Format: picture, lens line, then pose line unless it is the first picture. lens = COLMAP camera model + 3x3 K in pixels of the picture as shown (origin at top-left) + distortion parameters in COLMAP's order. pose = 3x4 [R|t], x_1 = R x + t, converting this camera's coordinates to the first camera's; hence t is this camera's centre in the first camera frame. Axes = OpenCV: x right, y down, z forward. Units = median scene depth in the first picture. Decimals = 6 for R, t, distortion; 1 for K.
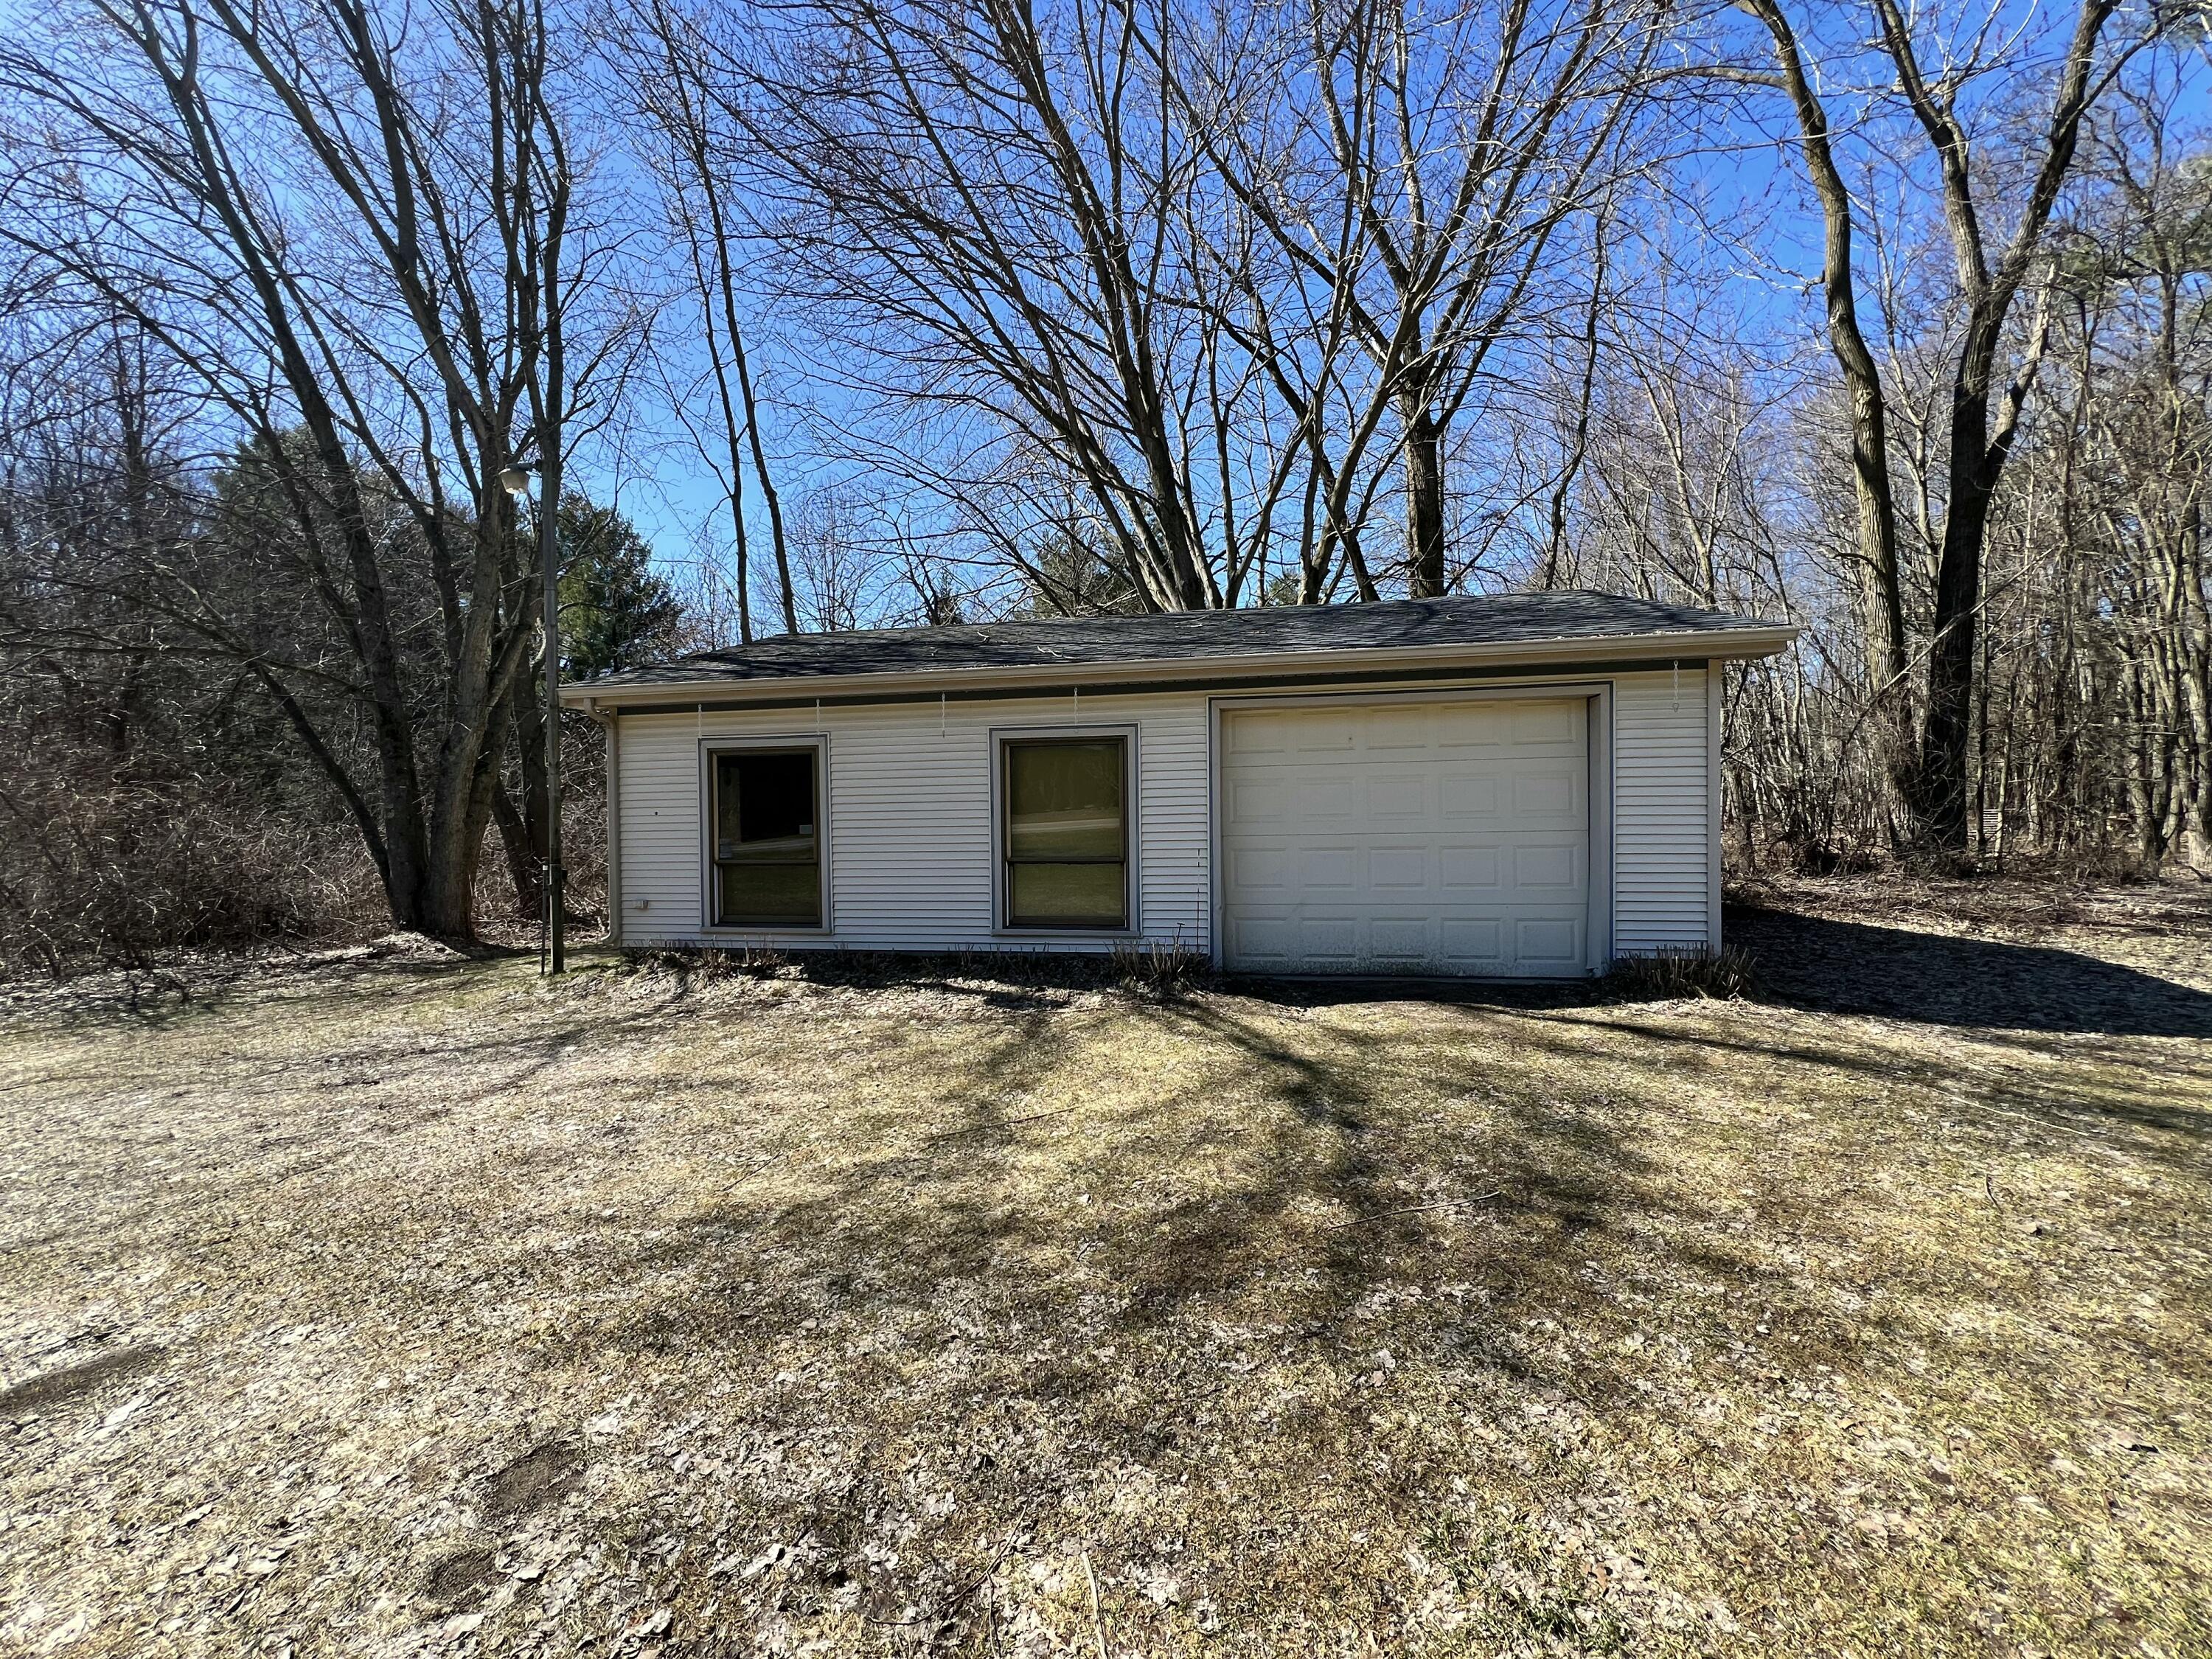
lens RADIAL K [[882.9, 0, 1106.0], [0, 882.9, 829.5], [0, 0, 1]] dist [-0.000517, 0.000664]
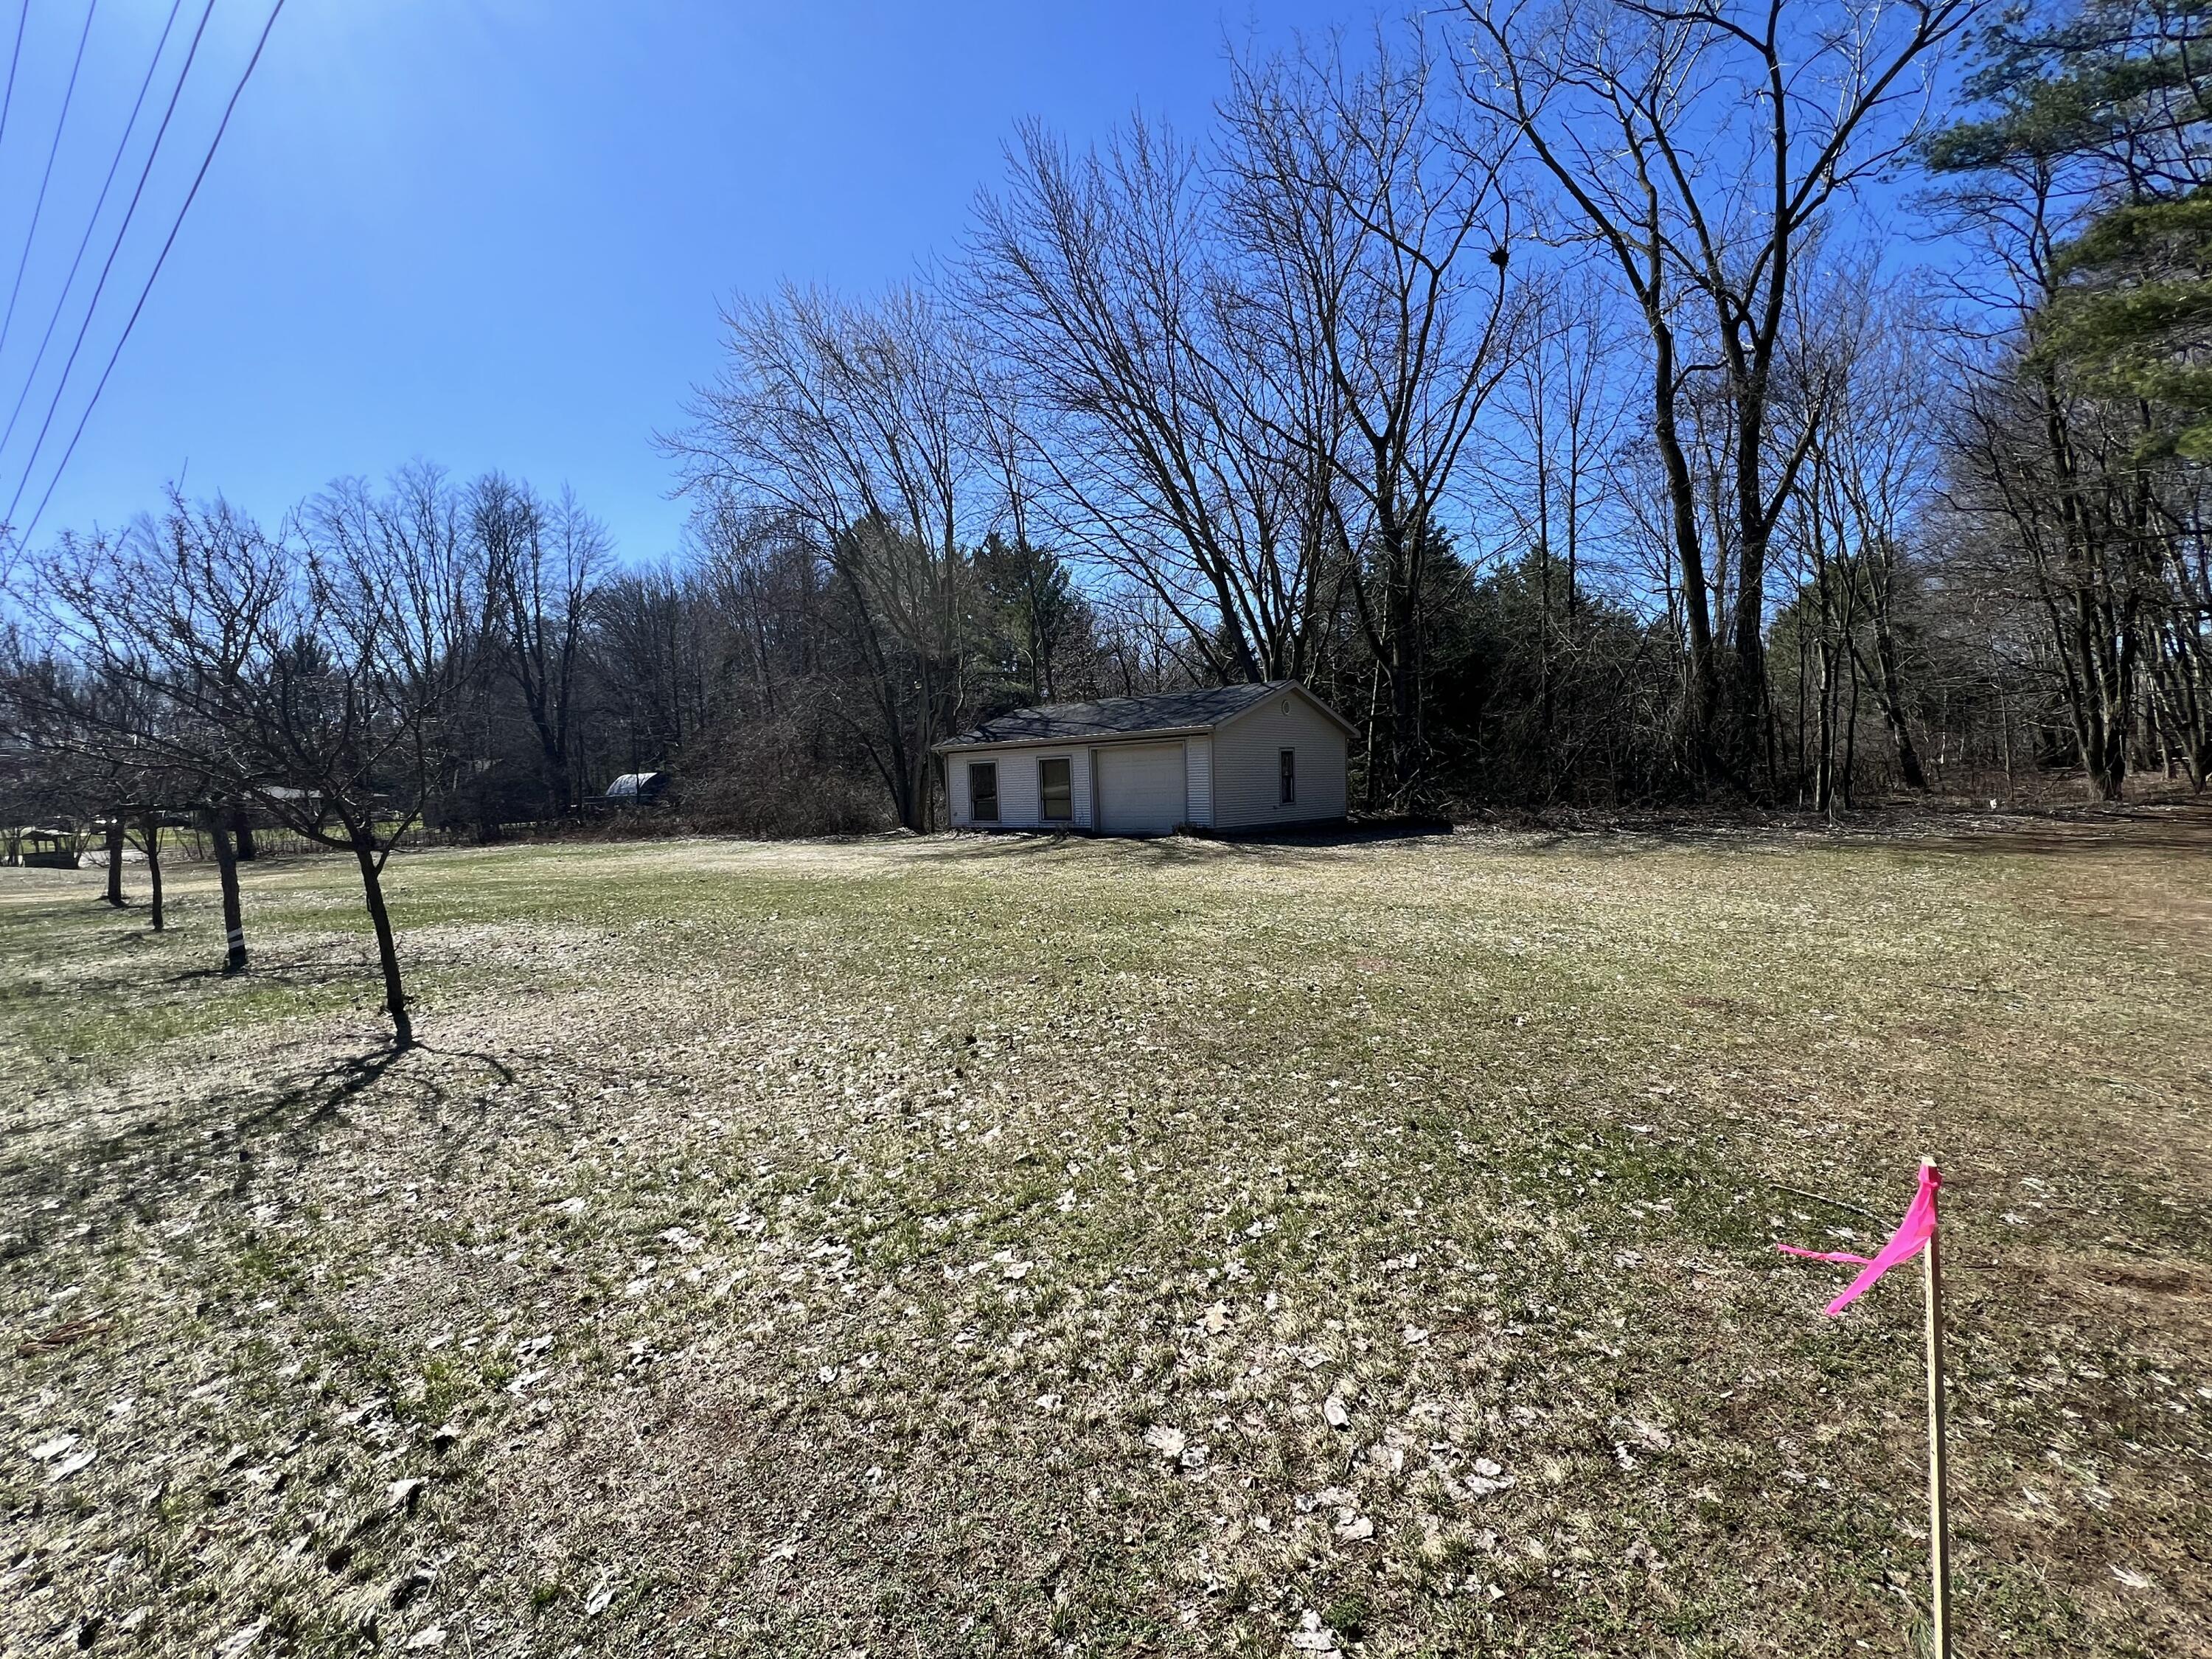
lens RADIAL K [[956.2, 0, 1106.0], [0, 956.2, 829.5], [0, 0, 1]] dist [-0.005643, -0.000188]
pose [[0.878284, 0.017024, -0.477836, 1.644221], [0.005701, 0.998922, 0.046068, -0.013367], [0.478105, -0.043185, 0.877240, -1.818144]]
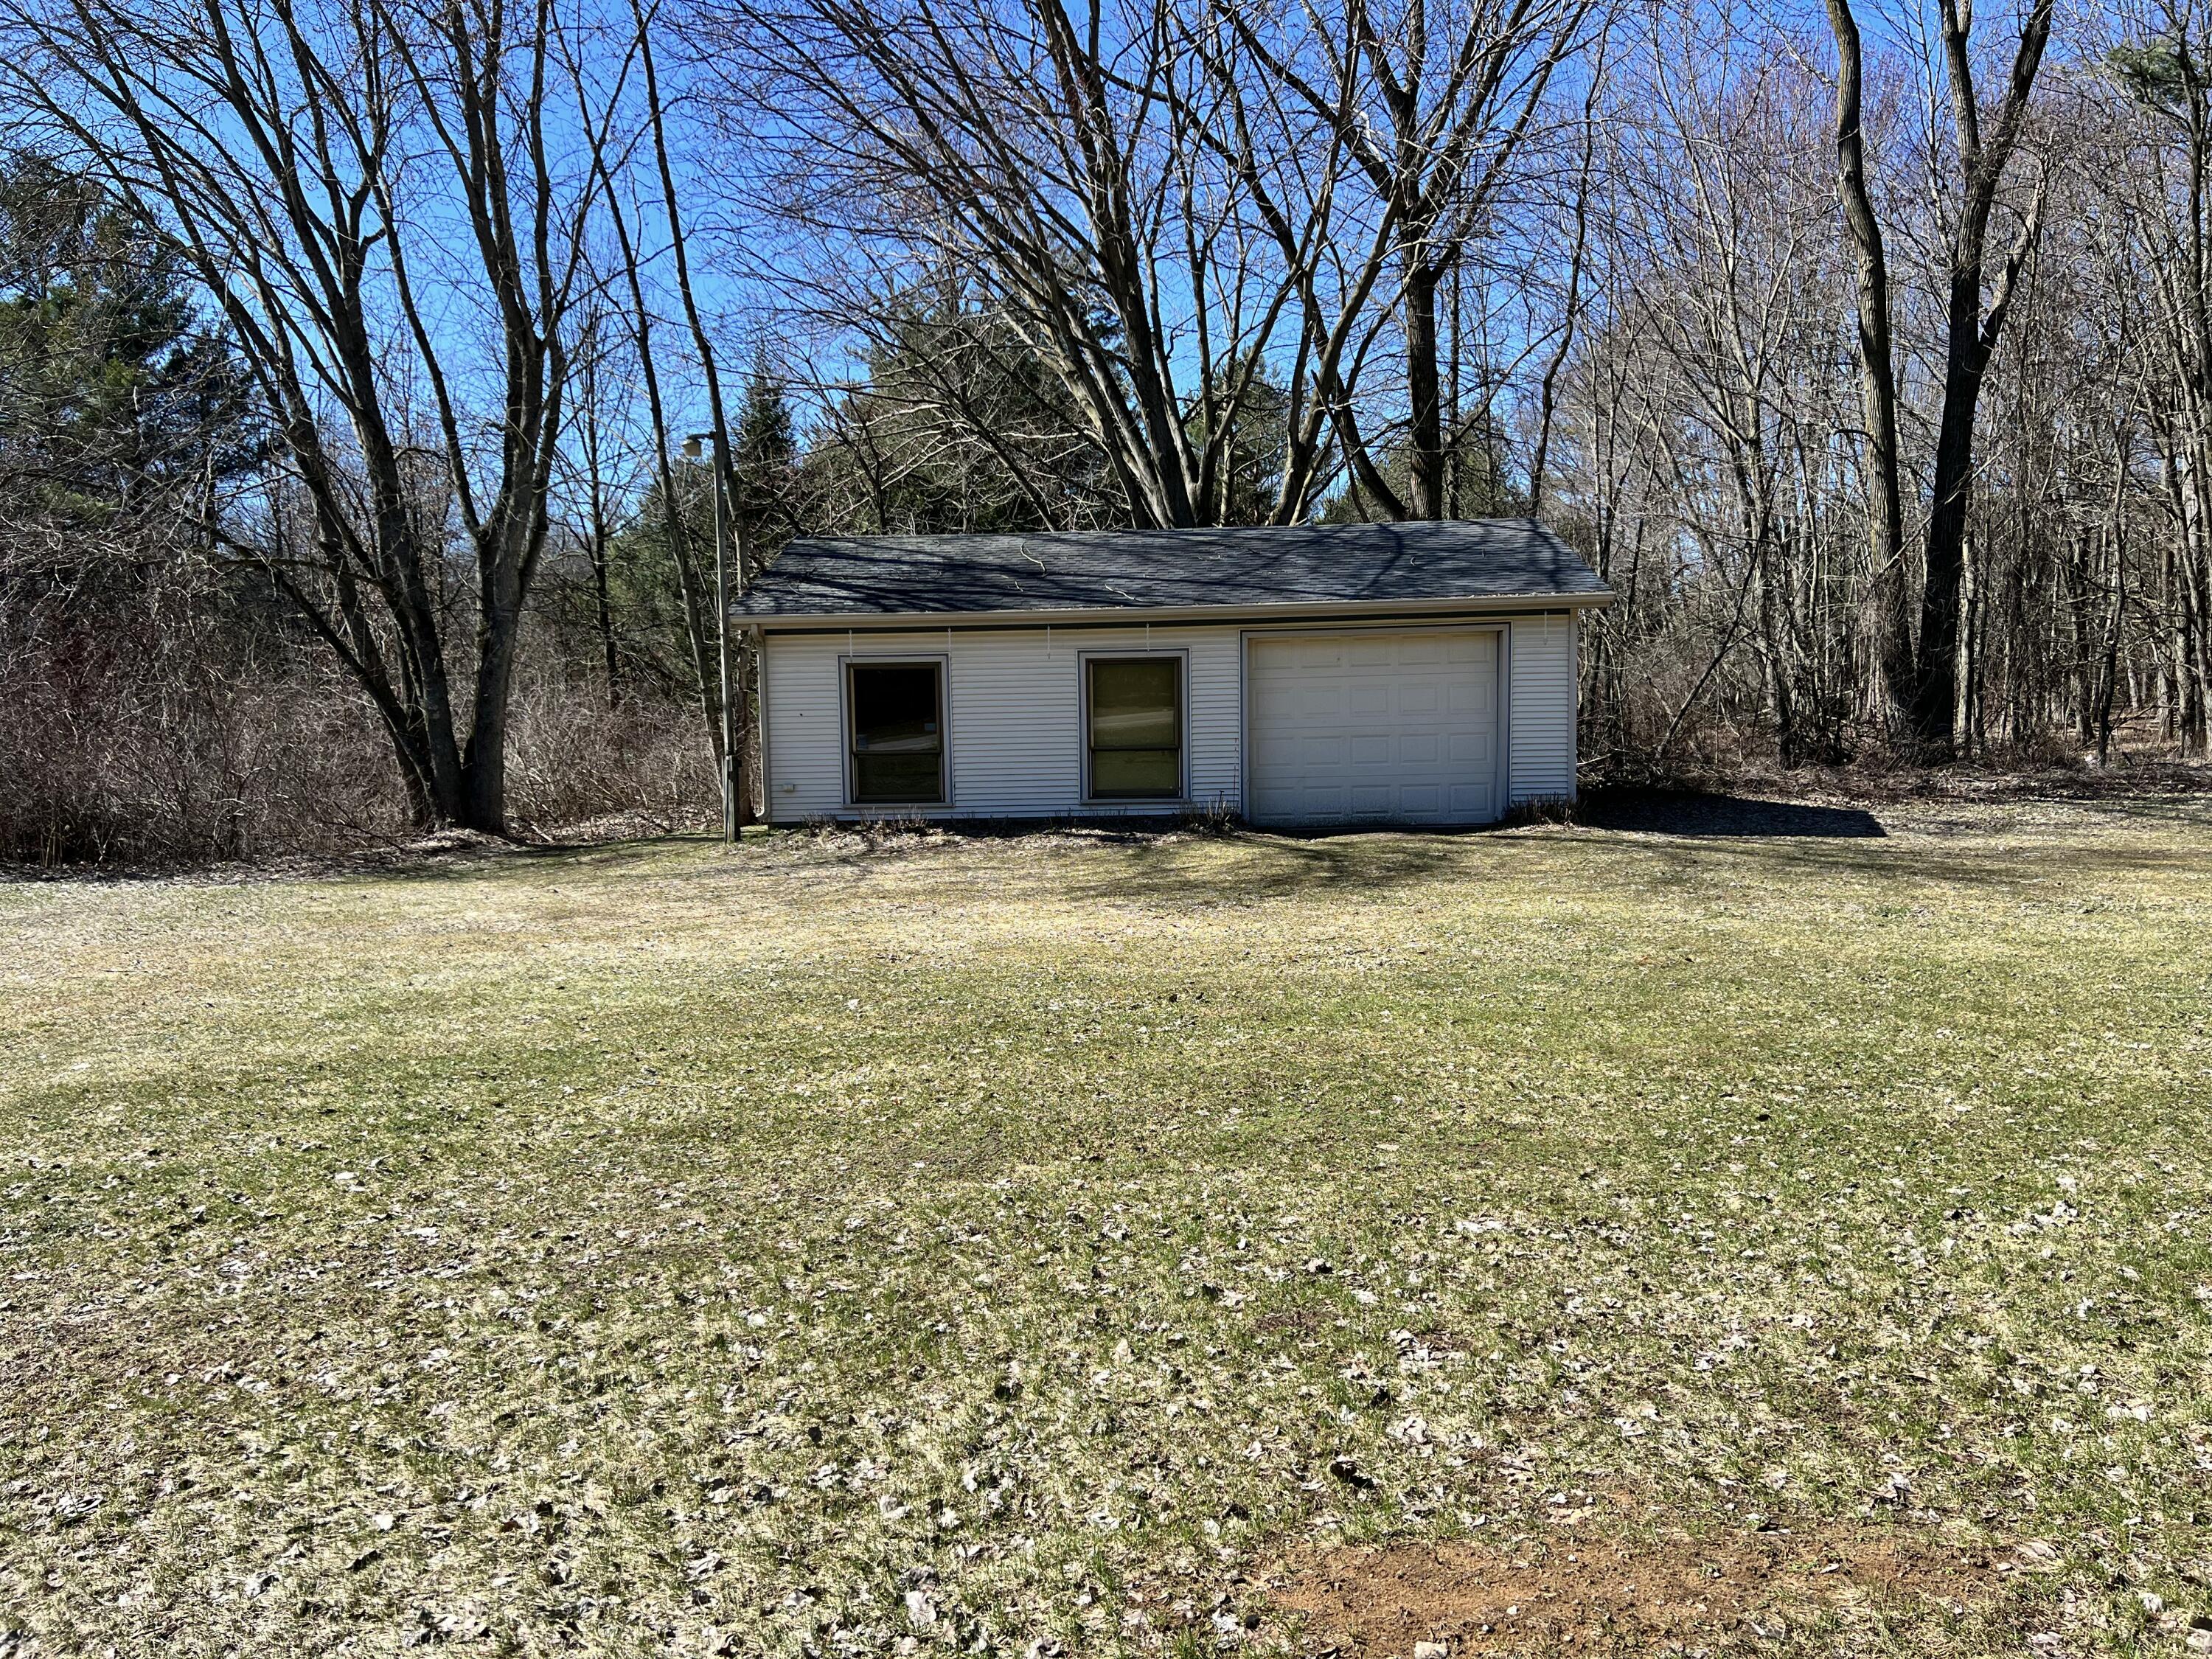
lens RADIAL K [[1674.6, 0, 1106.0], [0, 1674.6, 829.5], [0, 0, 1]] dist [0.134085, -0.071996]
pose [[0.991114, -0.014866, 0.132179, -0.404640], [0.007335, 0.998331, 0.057284, 0.011954], [-0.132810, -0.055805, 0.989569, -1.459924]]
